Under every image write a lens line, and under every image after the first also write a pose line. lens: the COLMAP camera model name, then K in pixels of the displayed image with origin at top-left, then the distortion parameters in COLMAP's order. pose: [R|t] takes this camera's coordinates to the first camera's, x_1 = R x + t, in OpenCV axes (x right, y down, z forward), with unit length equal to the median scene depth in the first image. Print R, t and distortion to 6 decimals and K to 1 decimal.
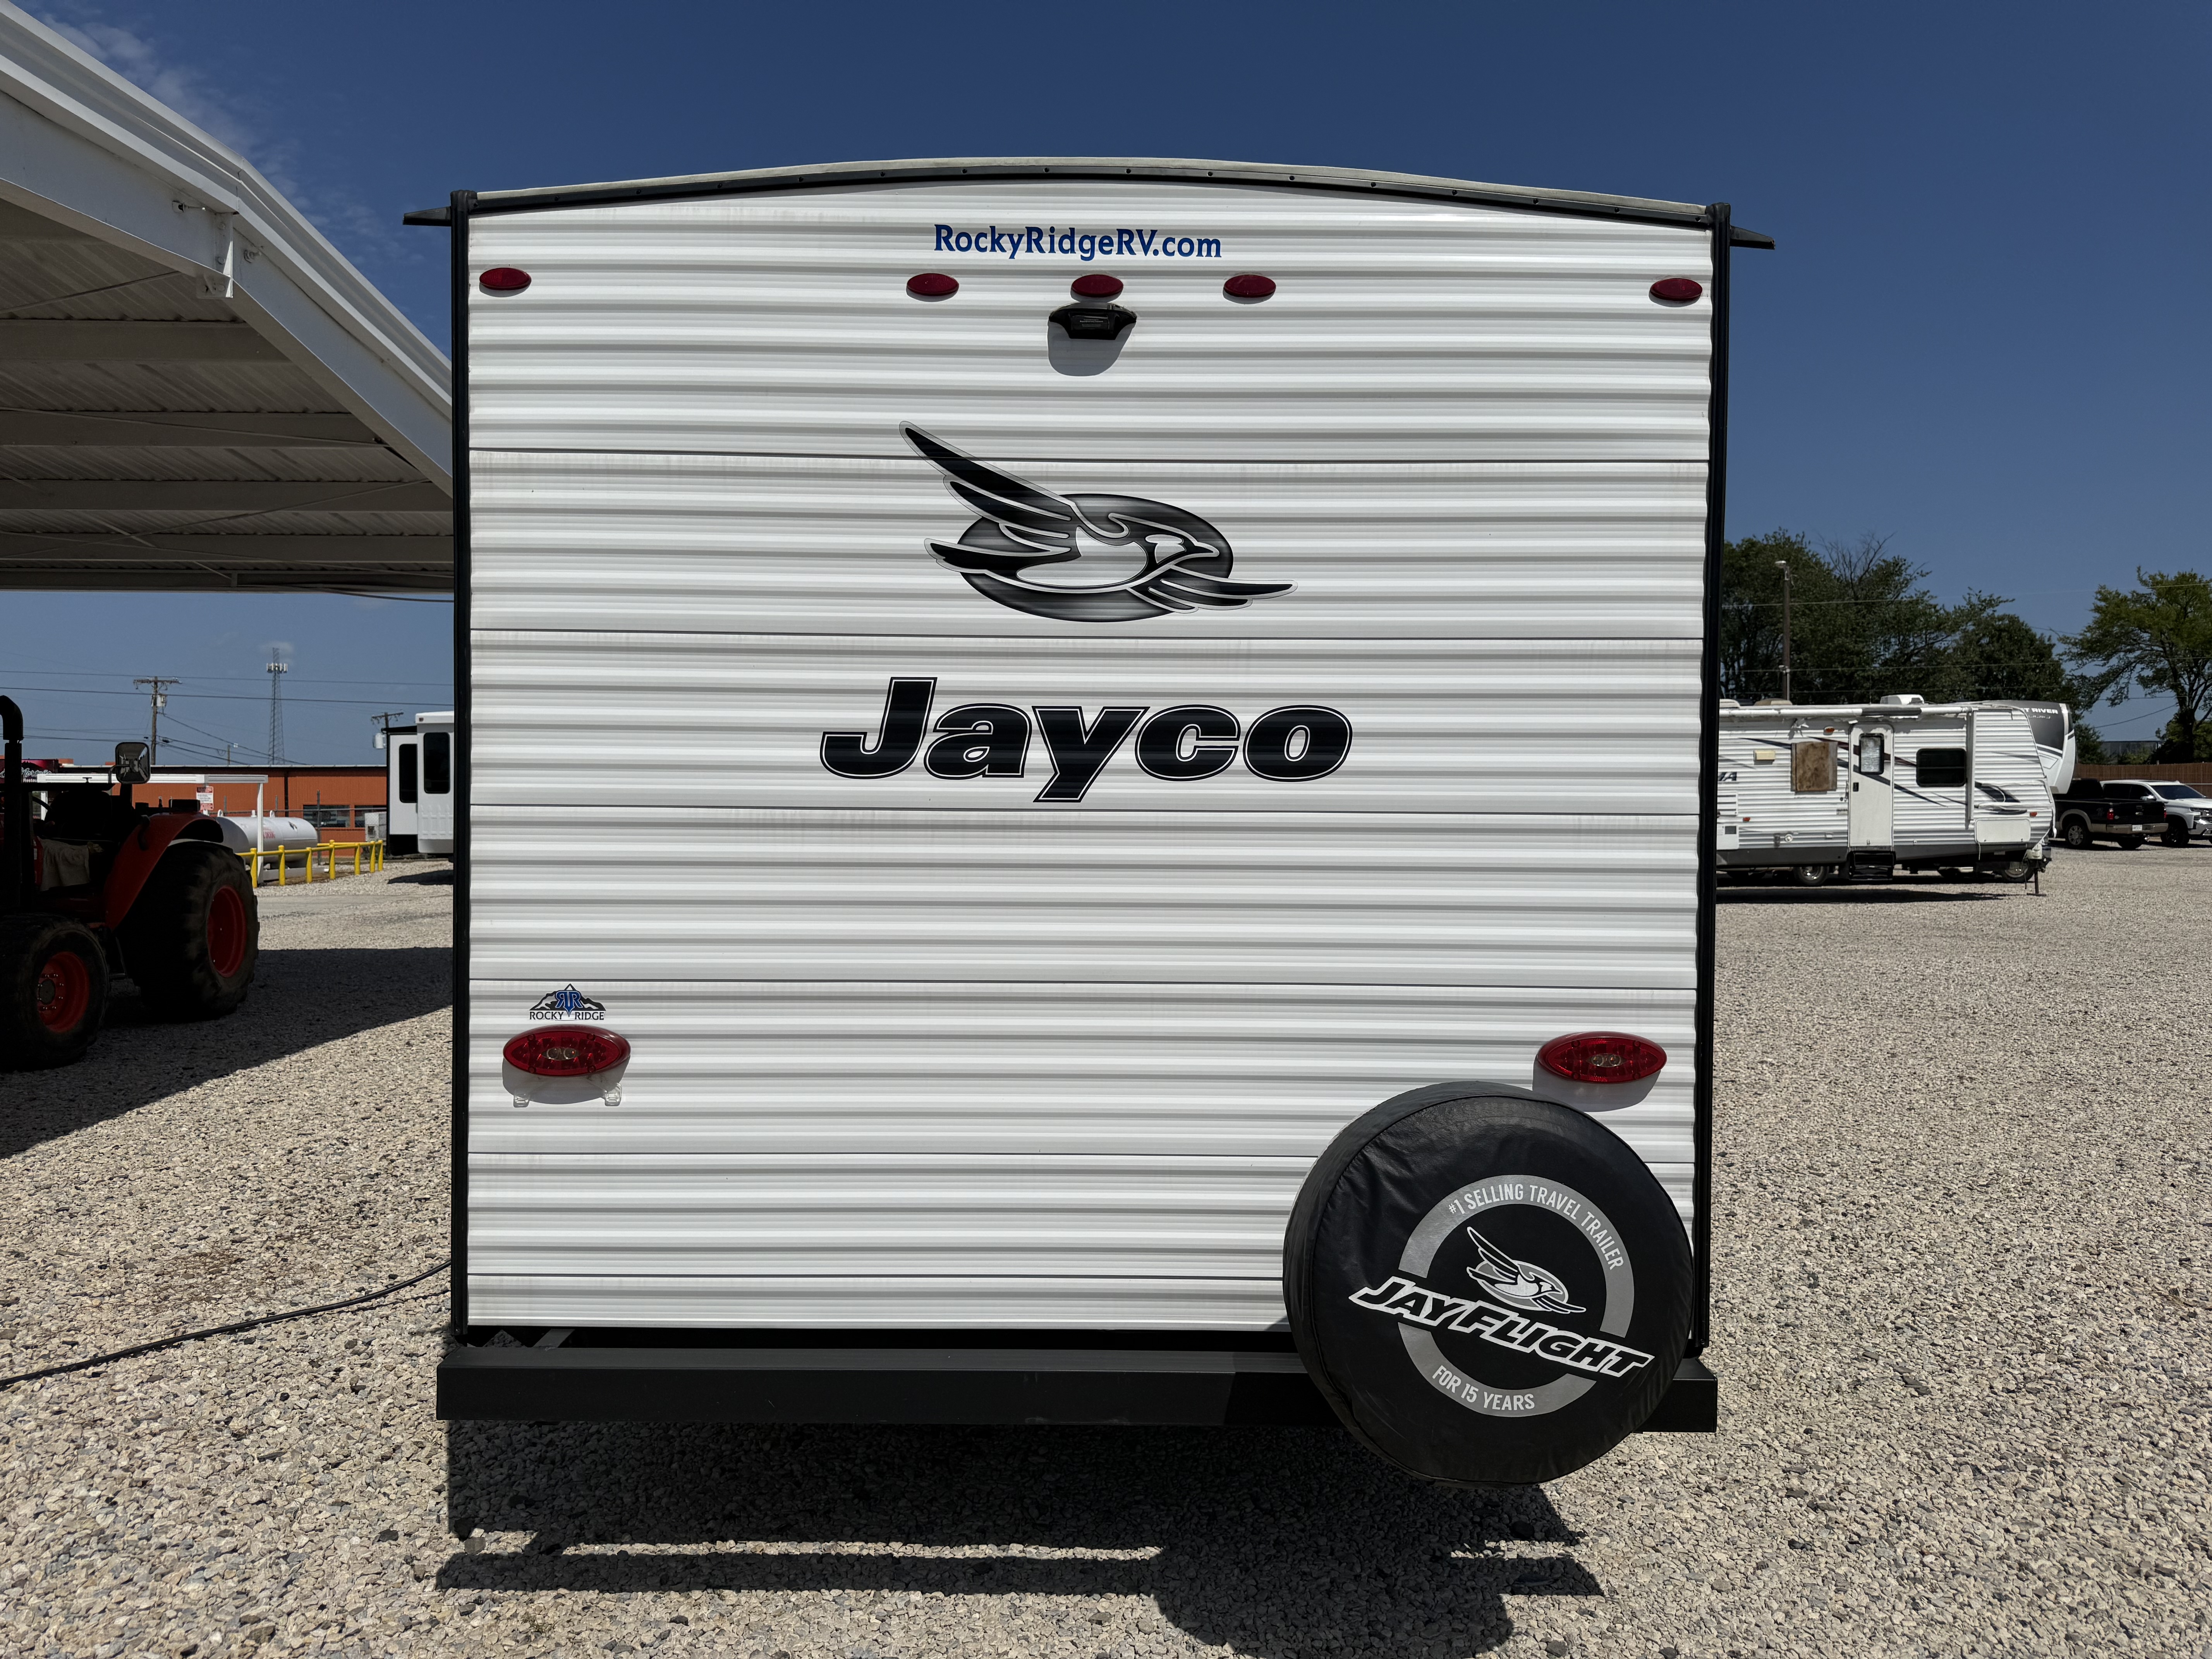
lens RADIAL K [[1565.7, 0, 1101.4], [0, 1565.7, 836.8], [0, 0, 1]] dist [0.058108, -0.059355]
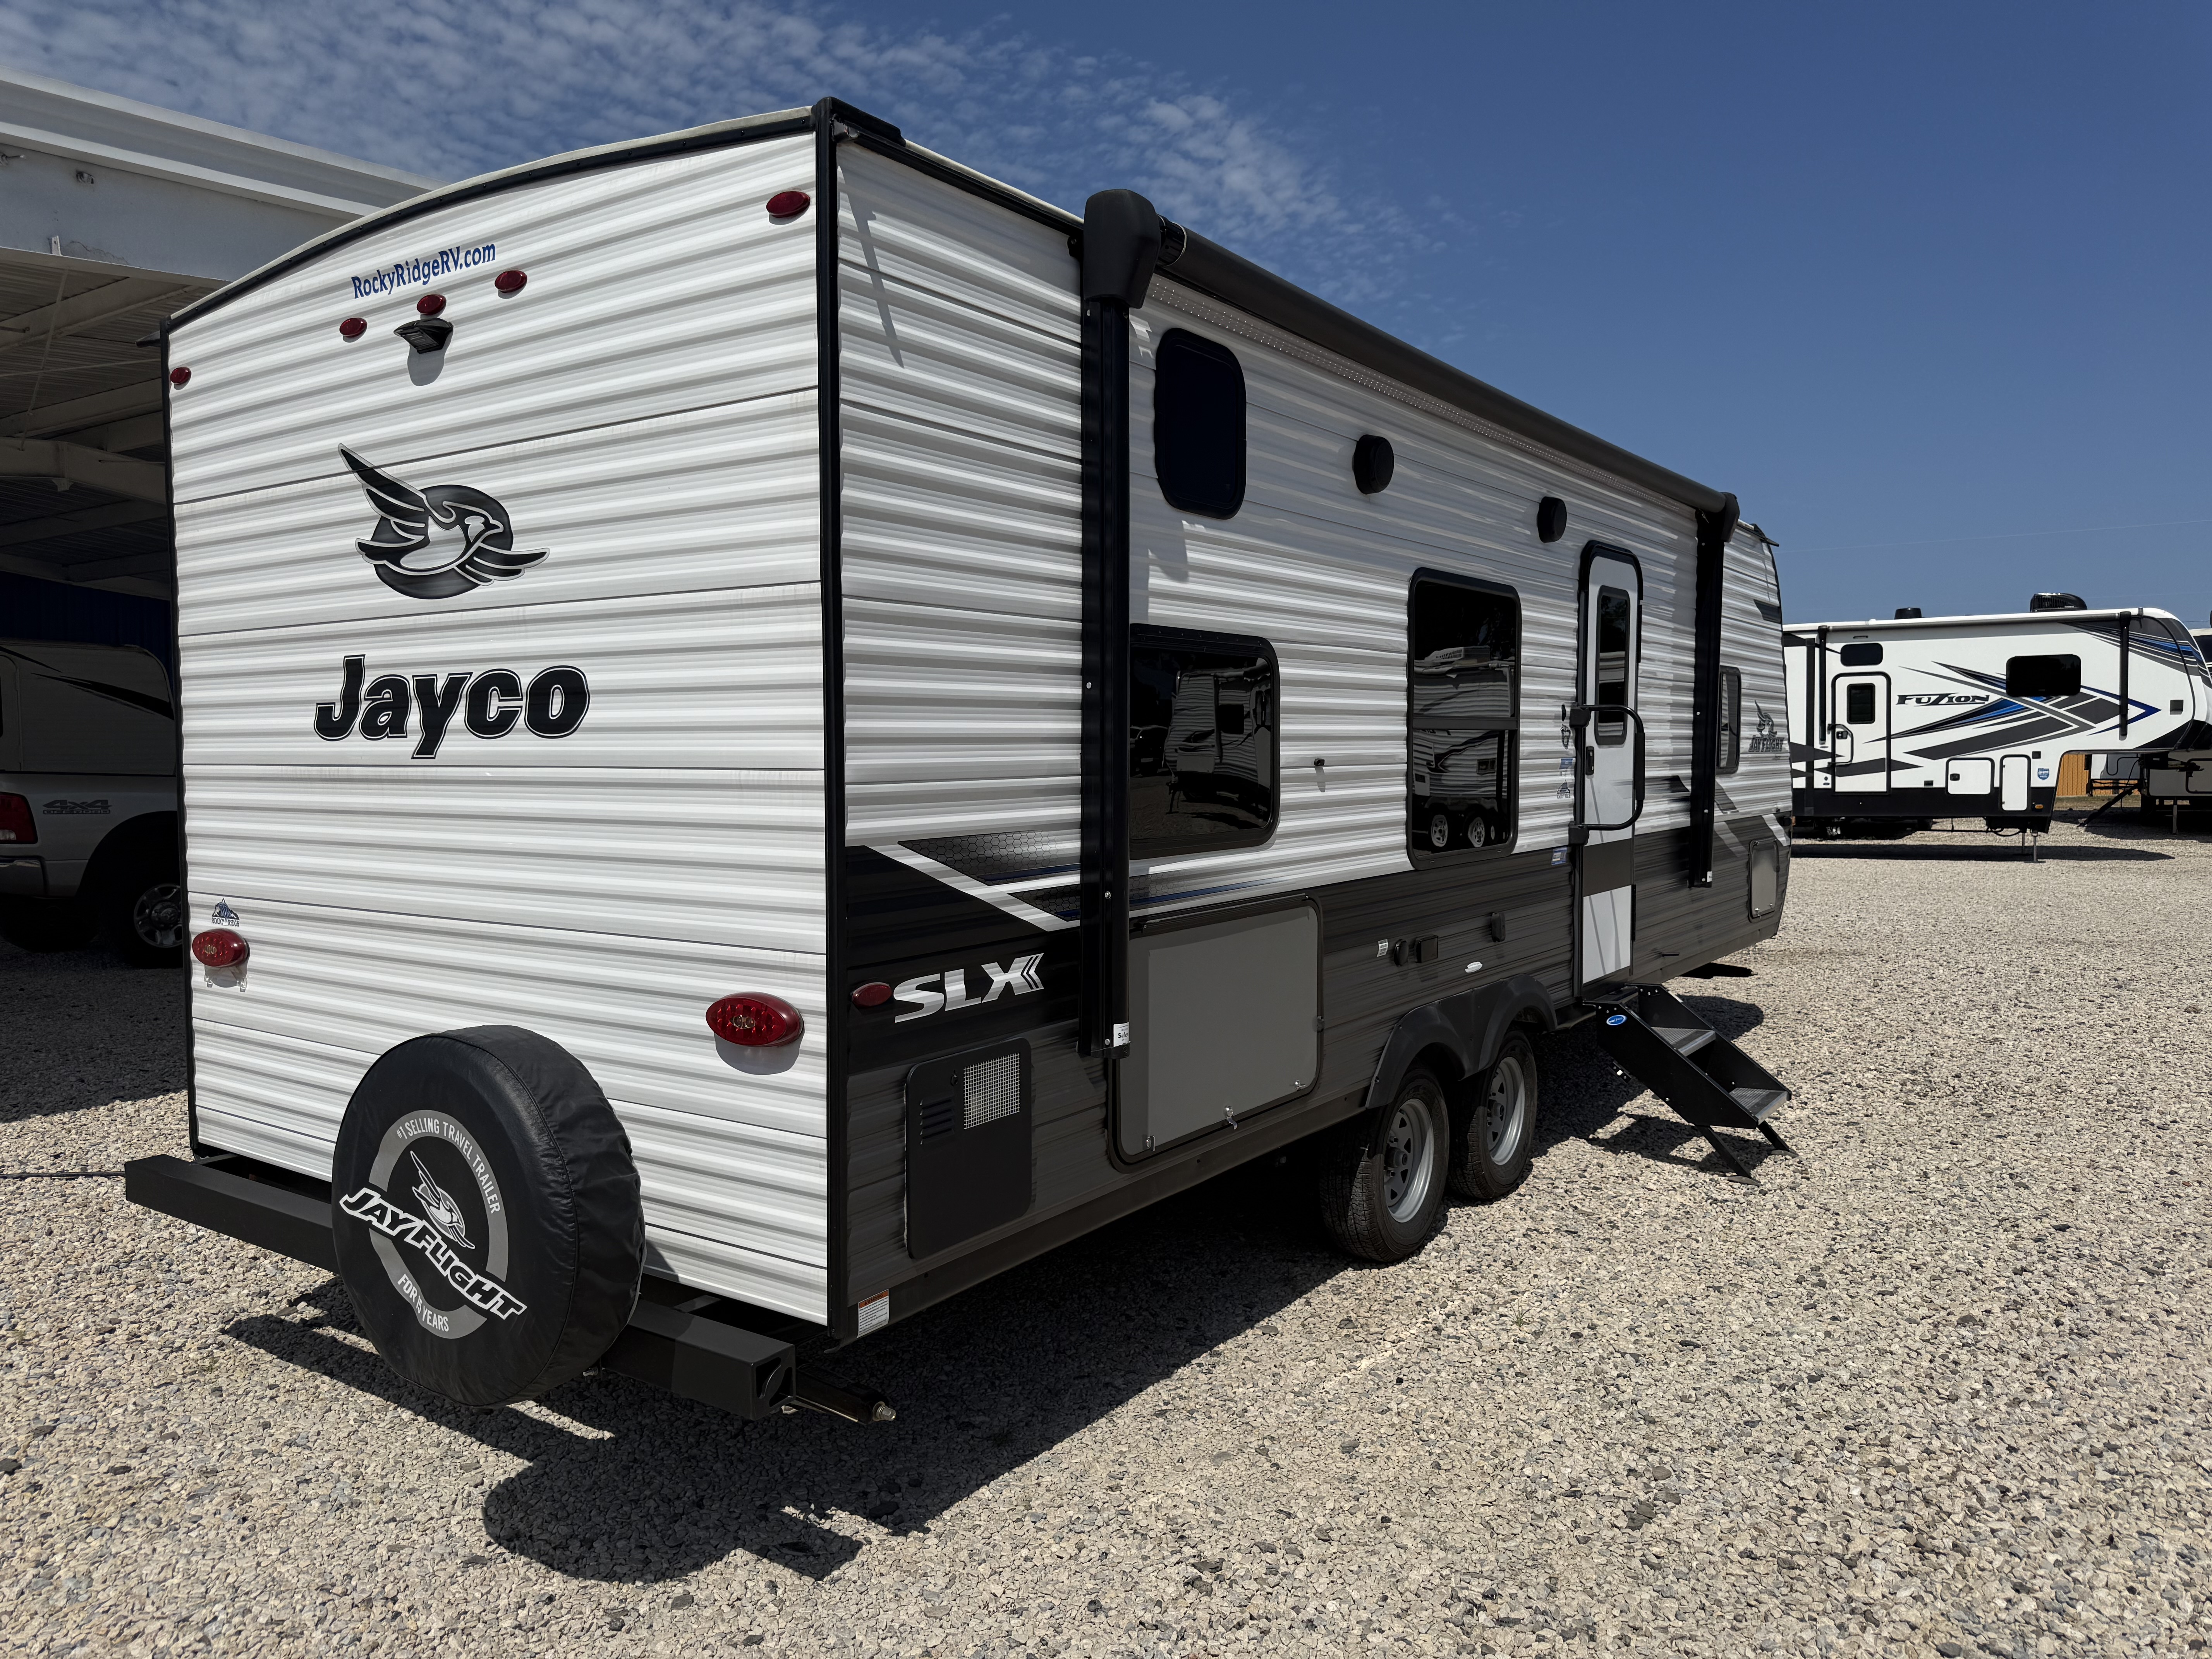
lens RADIAL K [[1565.7, 0, 1094.4], [0, 1565.7, 820.7], [0, 0, 1]] dist [0.058108, -0.059355]
pose [[0.814637, 0.014678, -0.579785, 1.051765], [-0.004088, 0.999800, 0.019566, -0.000893], [0.579956, -0.013569, 0.814535, 0.338302]]
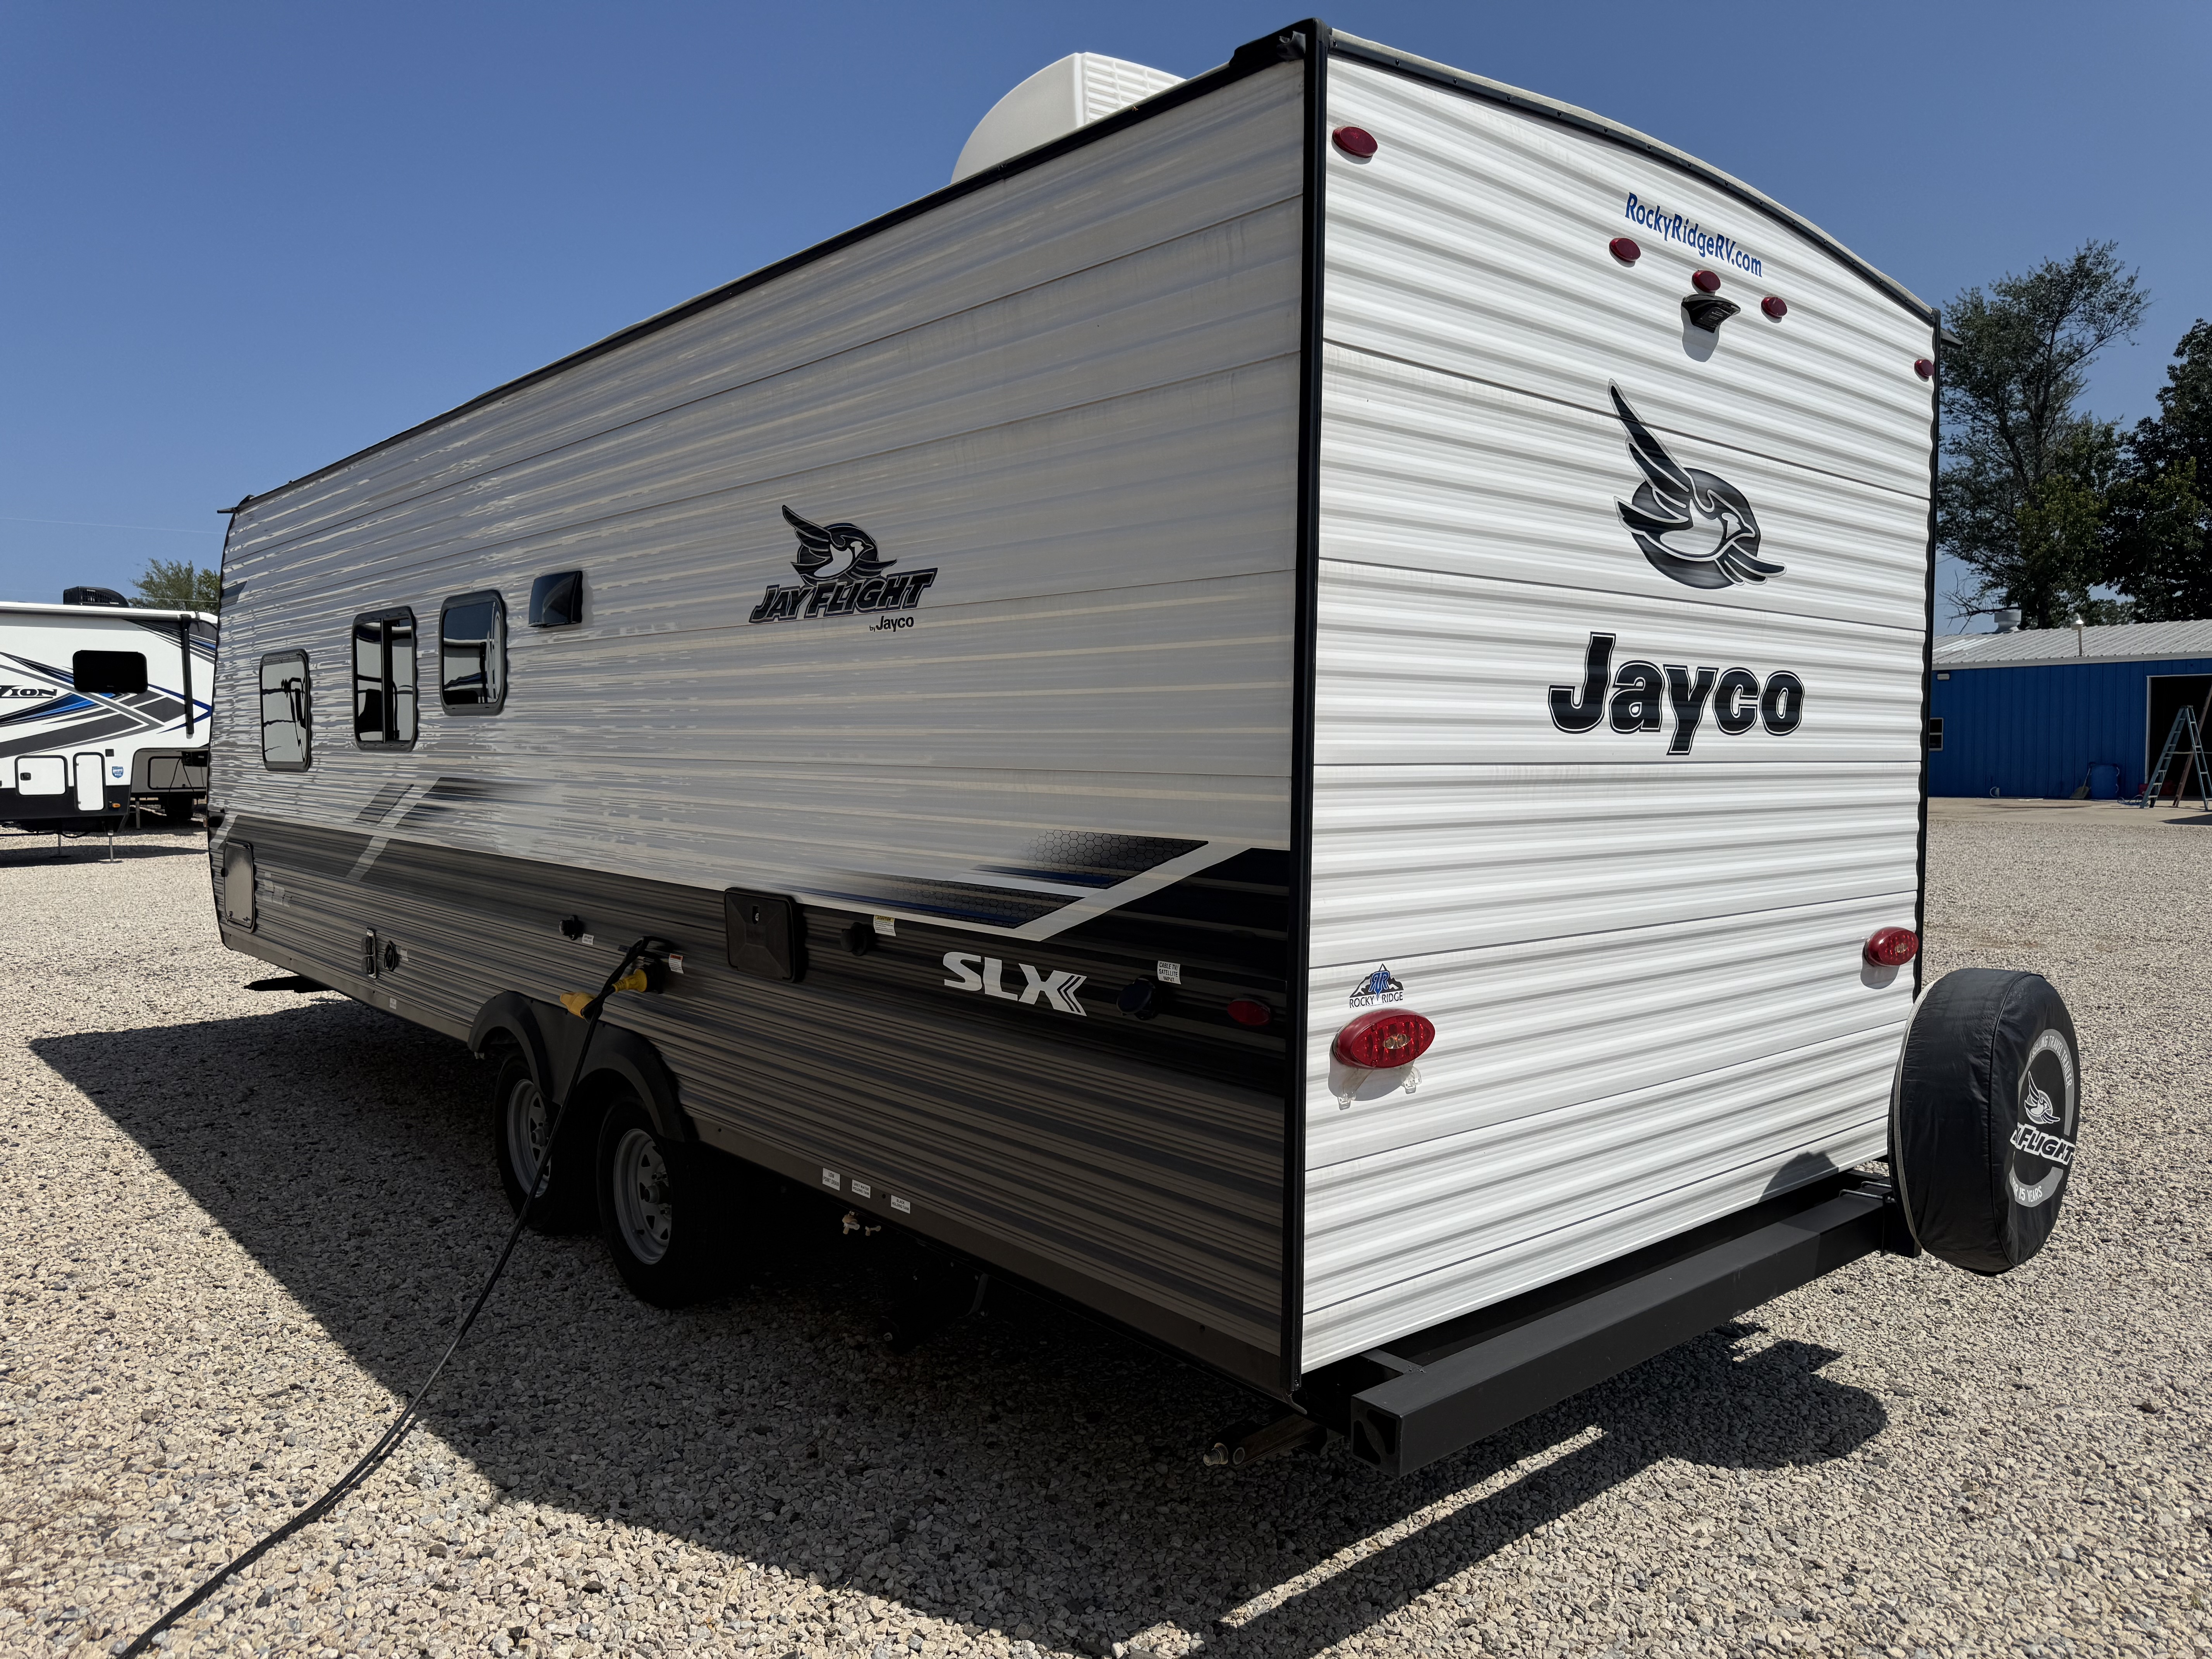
lens RADIAL K [[1565.7, 0, 1118.6], [0, 1565.7, 823.6], [0, 0, 1]] dist [0.058108, -0.059355]
pose [[0.747282, -0.035711, 0.663547, -1.043646], [0.017947, 0.999275, 0.033567, -0.017670], [-0.664265, -0.013175, 0.747381, 0.443146]]
